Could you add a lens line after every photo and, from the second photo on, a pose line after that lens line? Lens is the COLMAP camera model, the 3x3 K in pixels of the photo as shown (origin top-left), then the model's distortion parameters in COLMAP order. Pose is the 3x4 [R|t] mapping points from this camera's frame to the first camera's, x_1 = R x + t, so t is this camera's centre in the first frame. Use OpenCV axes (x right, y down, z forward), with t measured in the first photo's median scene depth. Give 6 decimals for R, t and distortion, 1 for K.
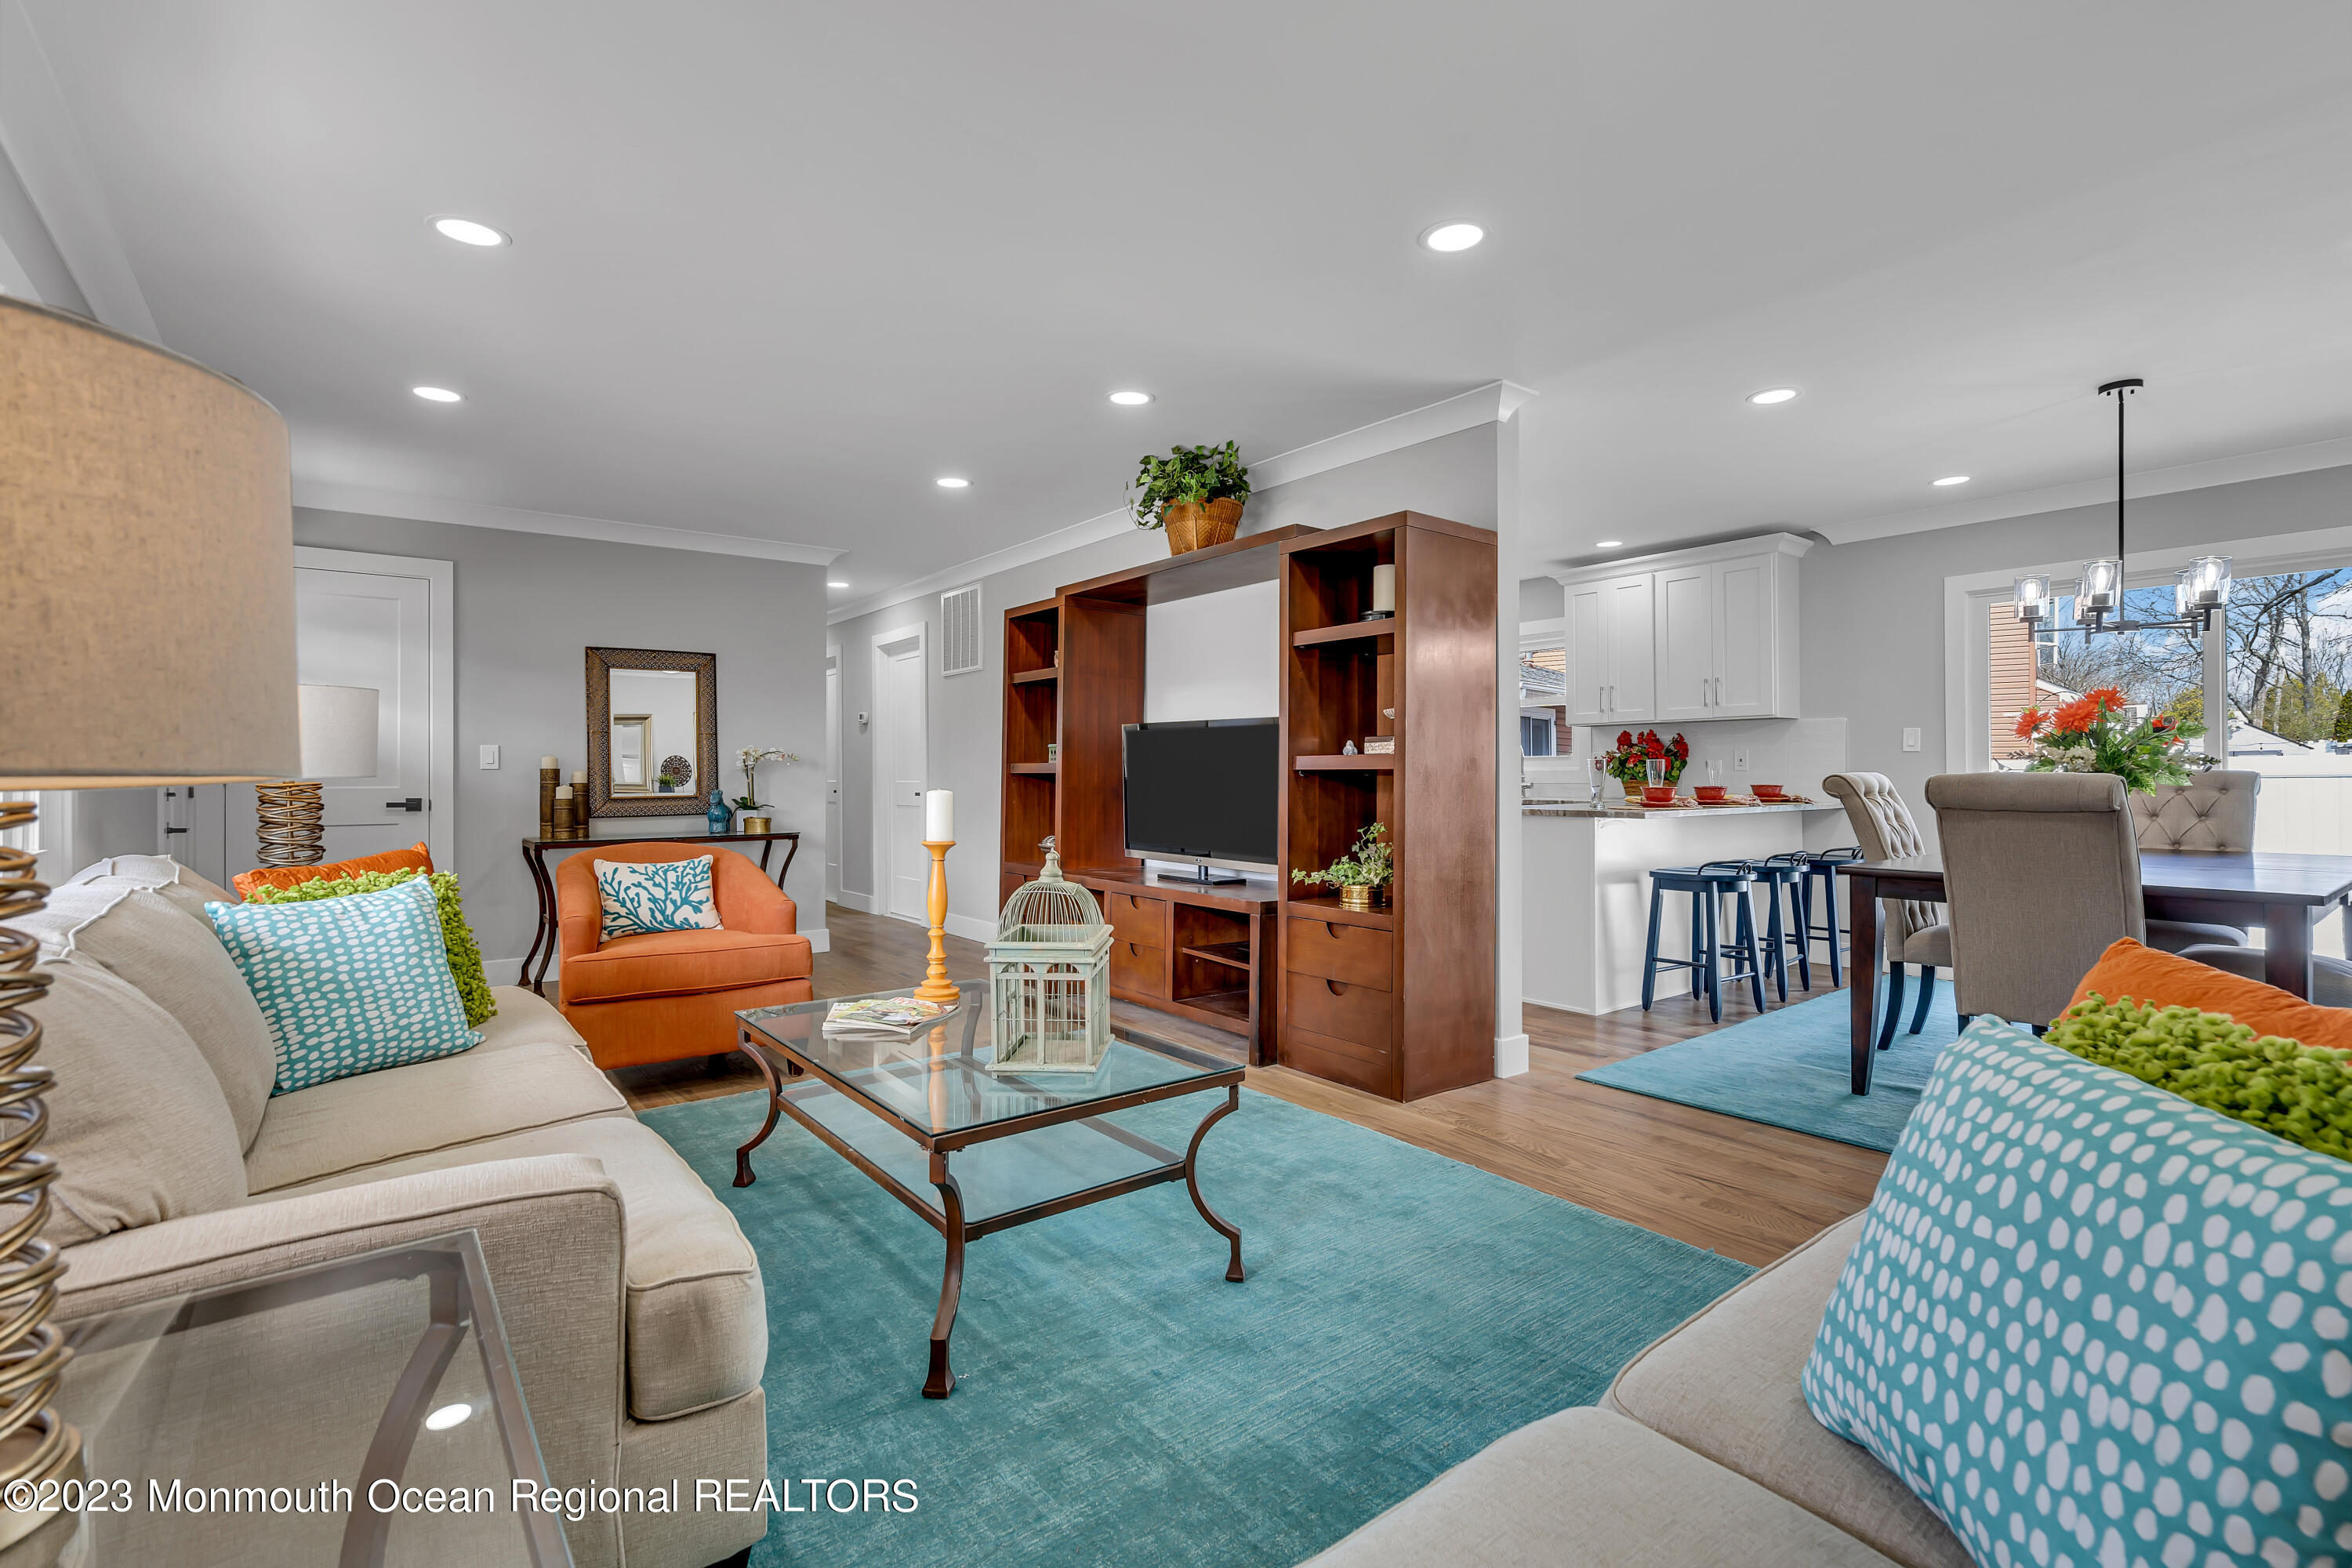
lens RADIAL K [[1075.3, 0, 1174.4], [0, 1075.3, 765.8], [0, 0, 1]] dist [-0.000381, -0.000111]
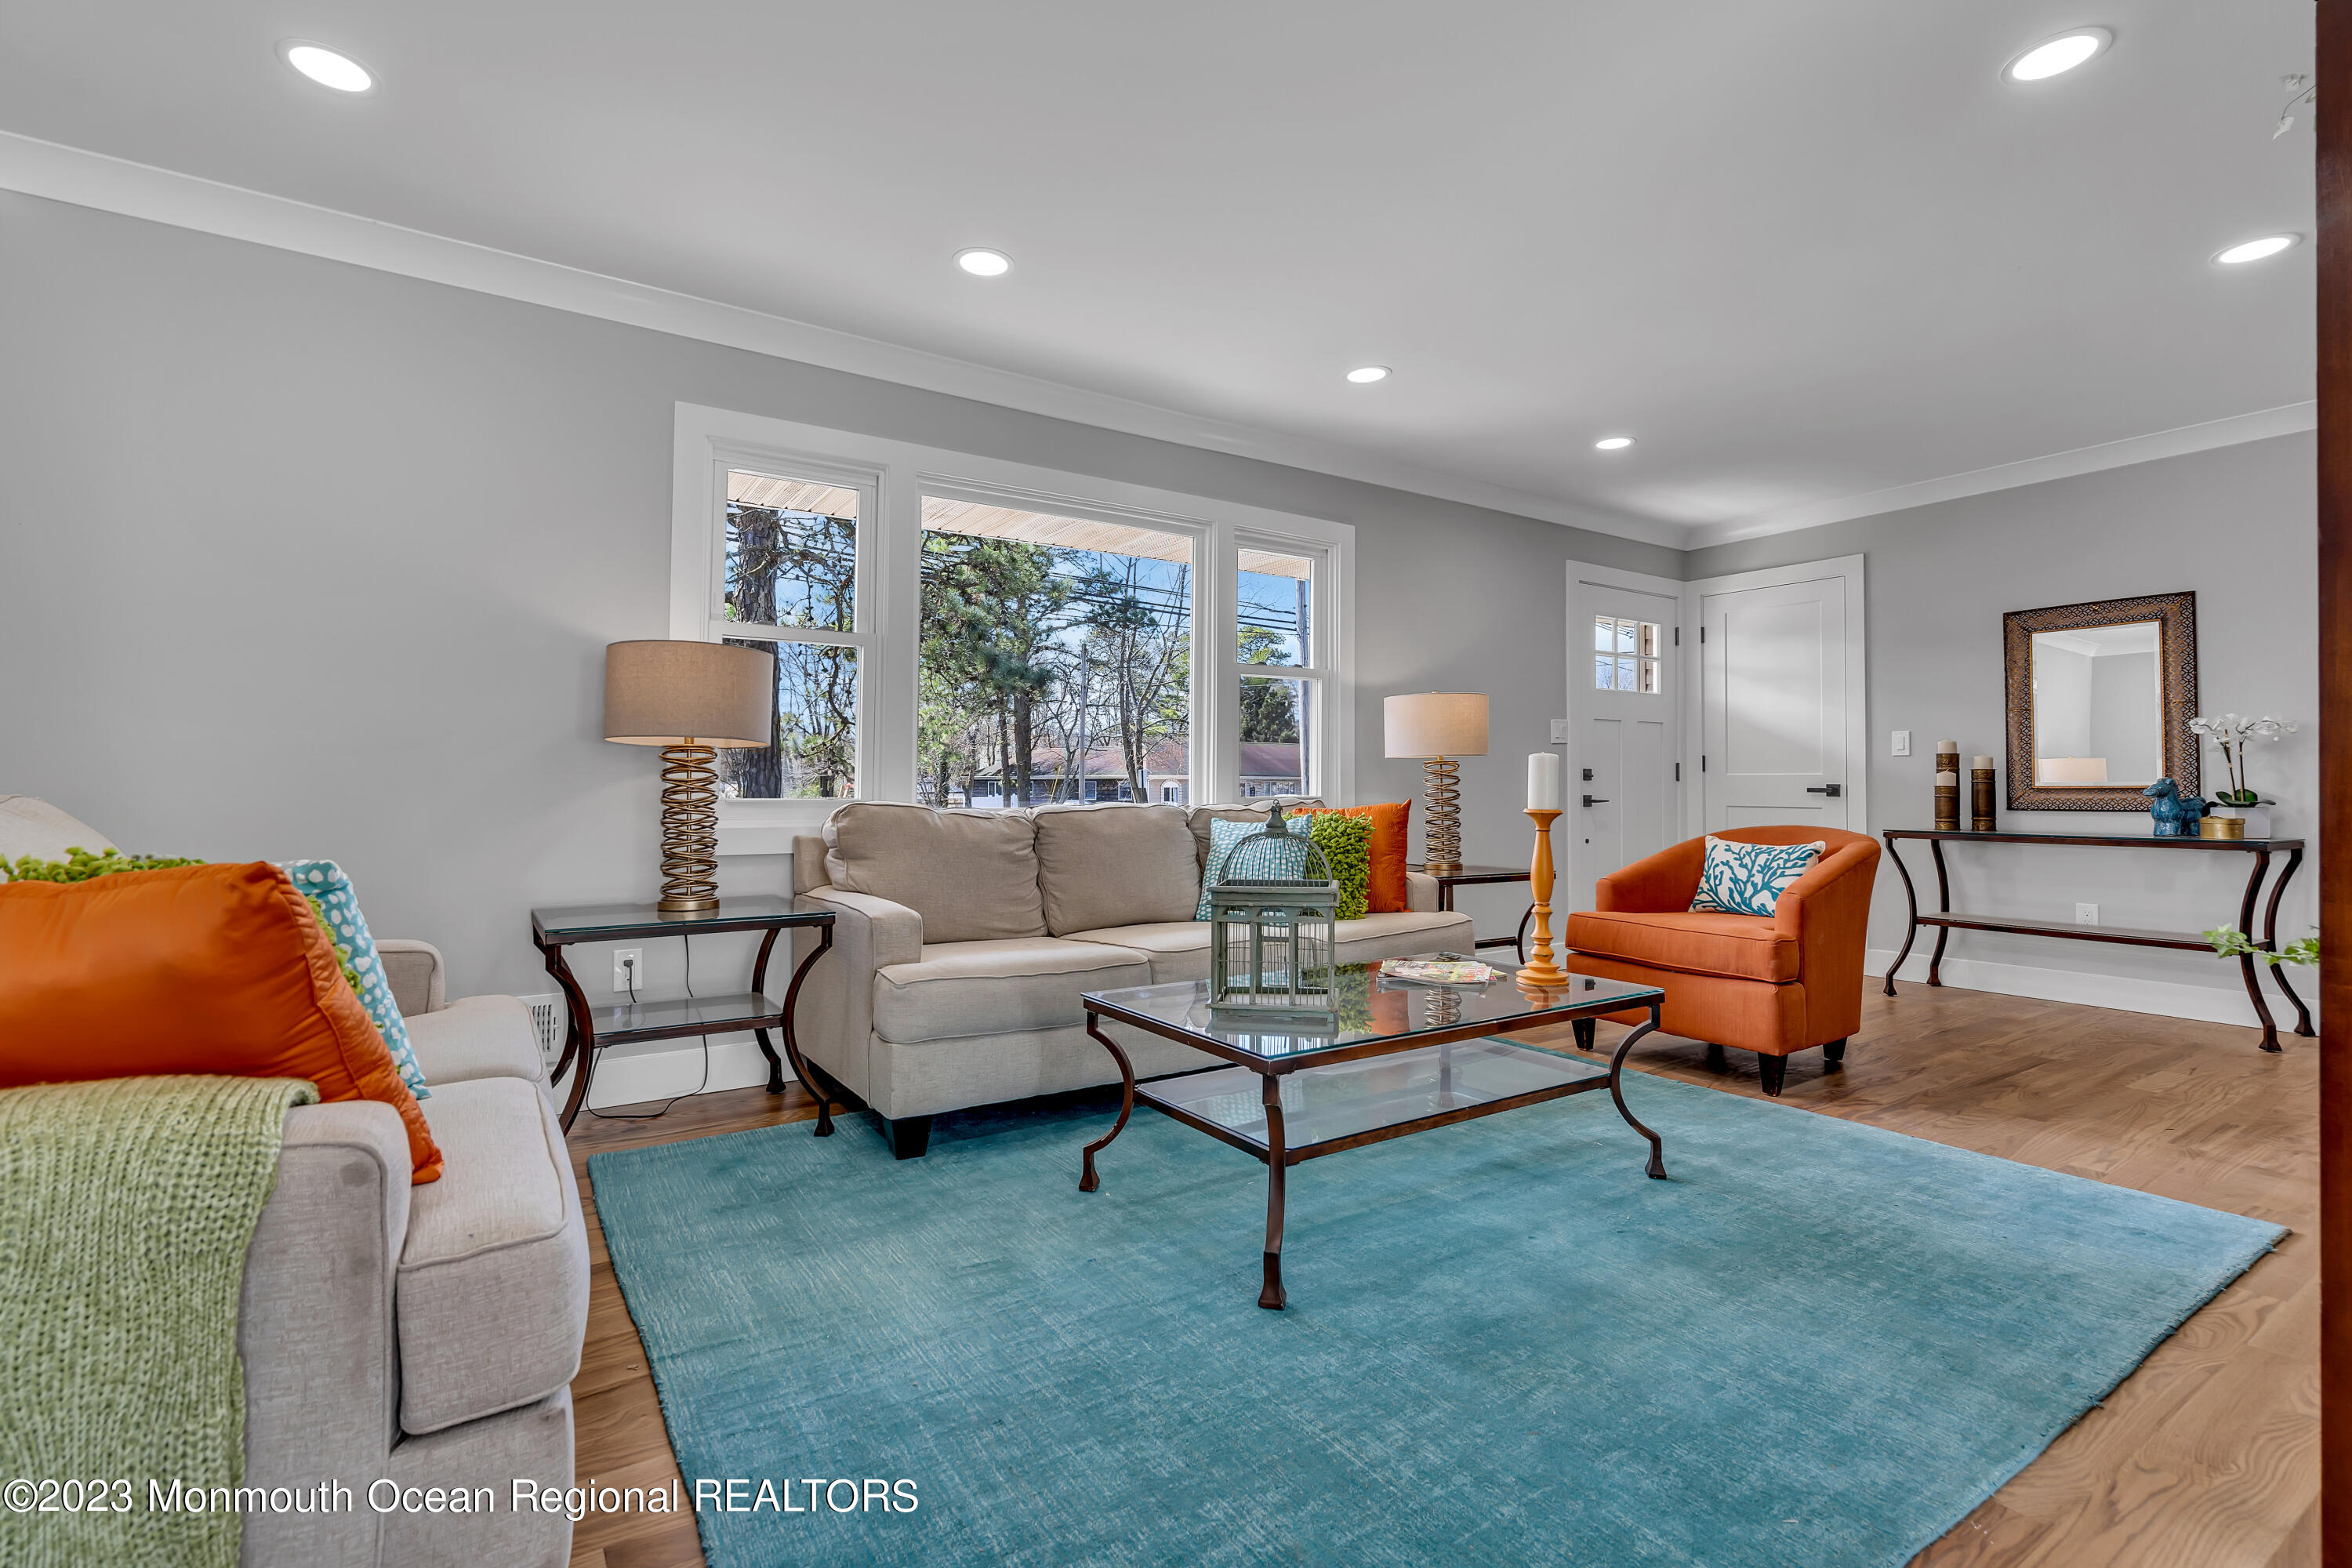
lens RADIAL K [[1075.3, 0, 1174.4], [0, 1075.3, 765.8], [0, 0, 1]] dist [-0.000381, -0.000111]
pose [[-0.063139, -0.014084, -0.997905, 0.357897], [0.005922, 0.999878, -0.014487, 0.021505], [0.997987, -0.006824, -0.063048, 0.374852]]
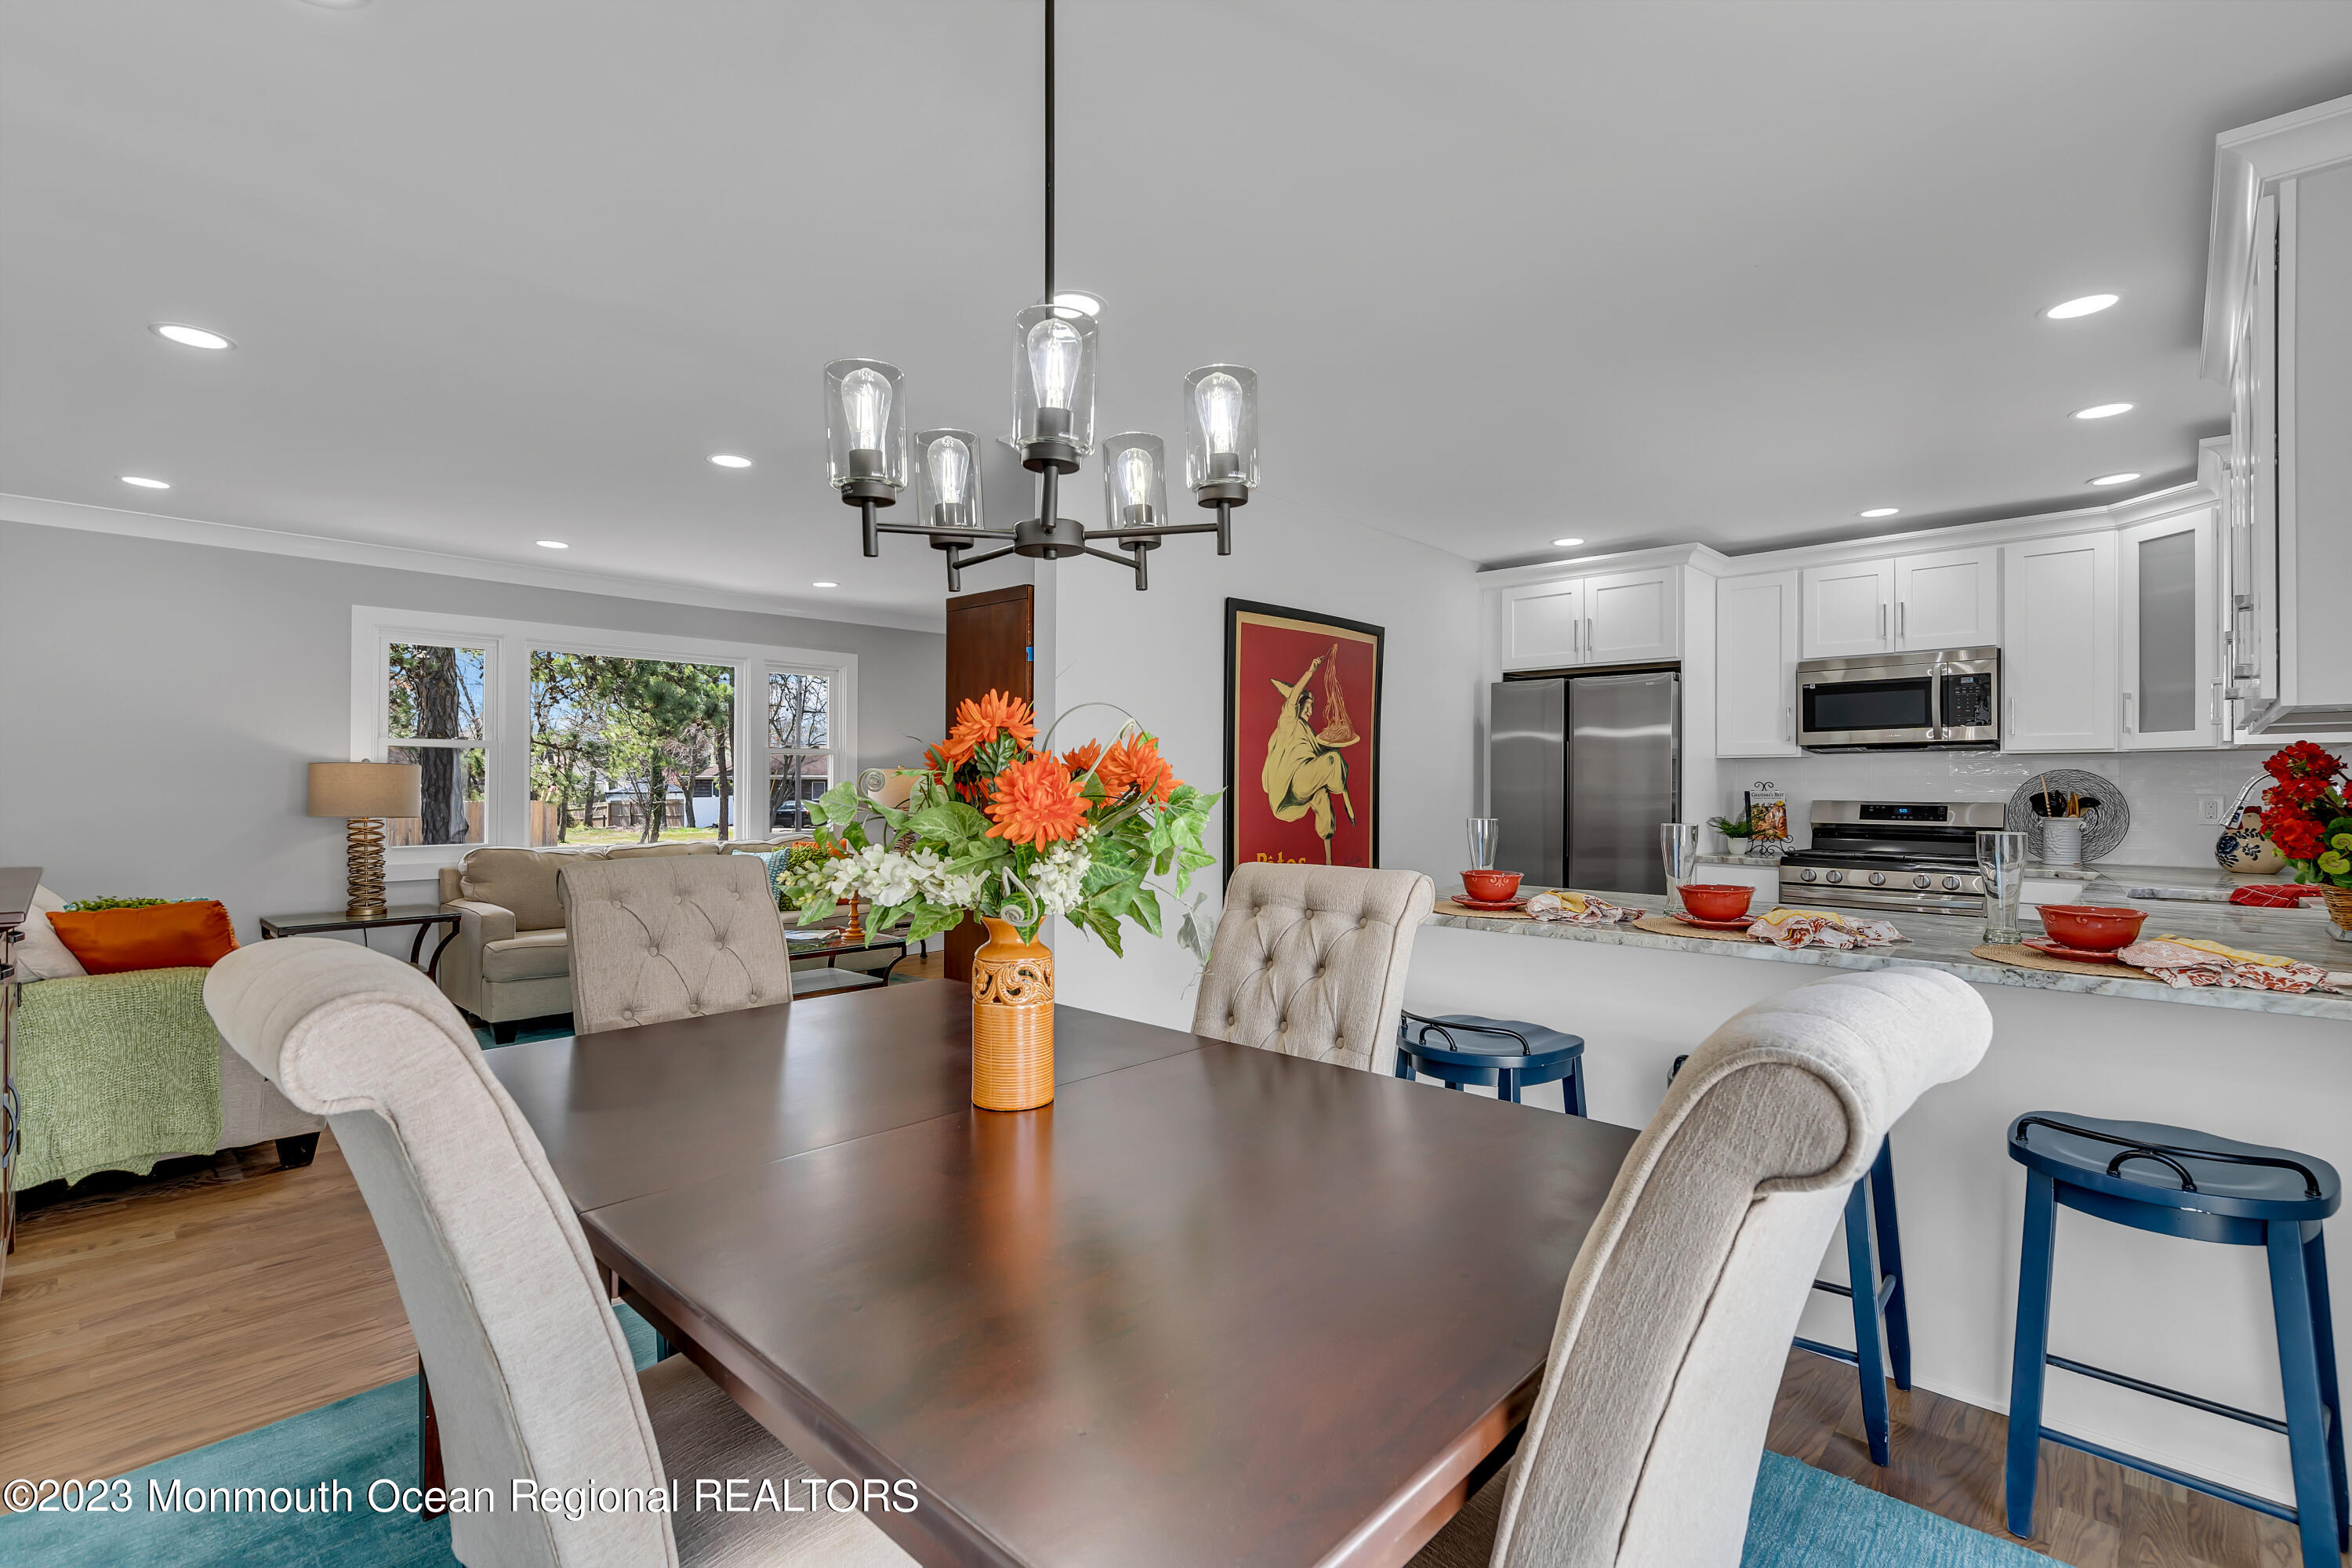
lens RADIAL K [[1074.1, 0, 1164.9], [0, 1074.1, 781.6], [0, 0, 1]] dist [0.012402, 0.000066]
pose [[0.153043, 0.006013, -0.988201, 0.817382], [0.005614, 0.999960, 0.006954, -0.028243], [0.988204, -0.006612, 0.153003, 0.613469]]
